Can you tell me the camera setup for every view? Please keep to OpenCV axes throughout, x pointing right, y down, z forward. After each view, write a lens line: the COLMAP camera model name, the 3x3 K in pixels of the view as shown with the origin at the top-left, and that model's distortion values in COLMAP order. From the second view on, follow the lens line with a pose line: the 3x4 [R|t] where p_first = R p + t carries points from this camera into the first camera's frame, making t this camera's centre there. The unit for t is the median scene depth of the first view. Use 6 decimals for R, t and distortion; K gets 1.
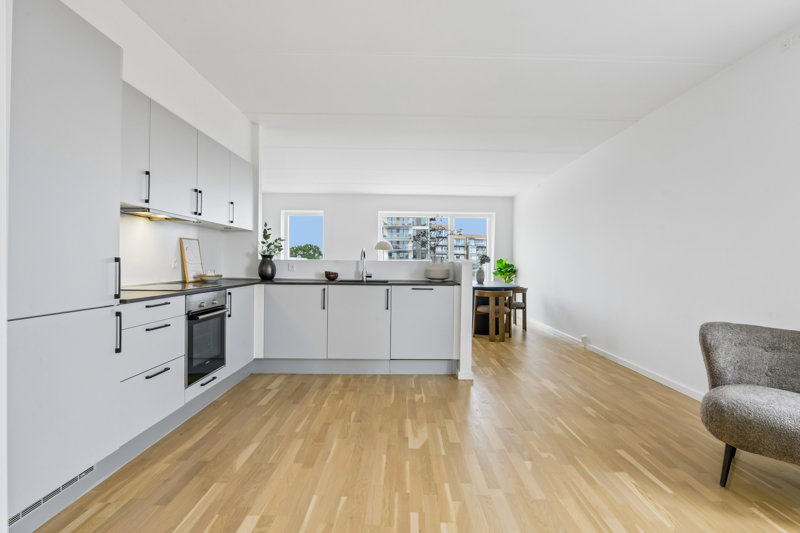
lens RADIAL K [[425.4, 0, 400.0], [0, 425.4, 266.5], [0, 0, 1]] dist [0.001251, 0.000190]
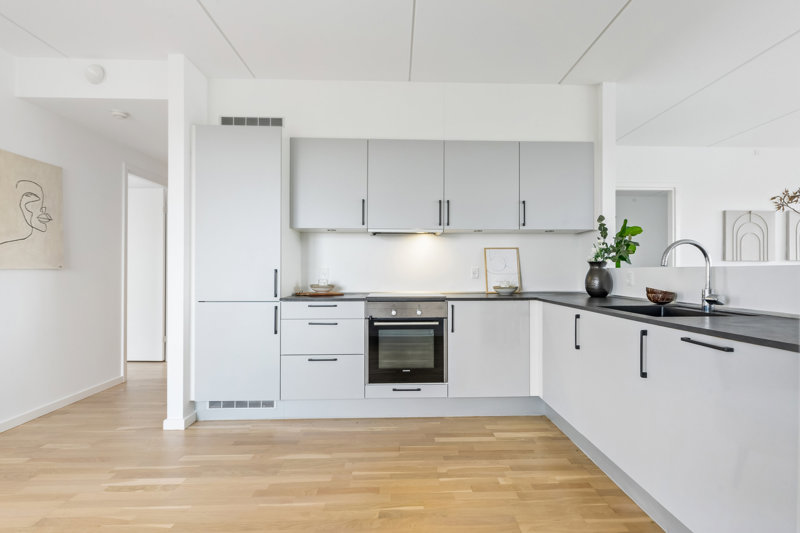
lens RADIAL K [[388.0, 0, 400.0], [0, 388.0, 266.5], [0, 0, 1]] dist [0.000853, -0.000125]
pose [[0.029010, -0.020762, -0.999363, 0.504887], [-0.007892, 0.999748, -0.020999, -0.004826], [0.999548, 0.008496, 0.028839, 1.004771]]
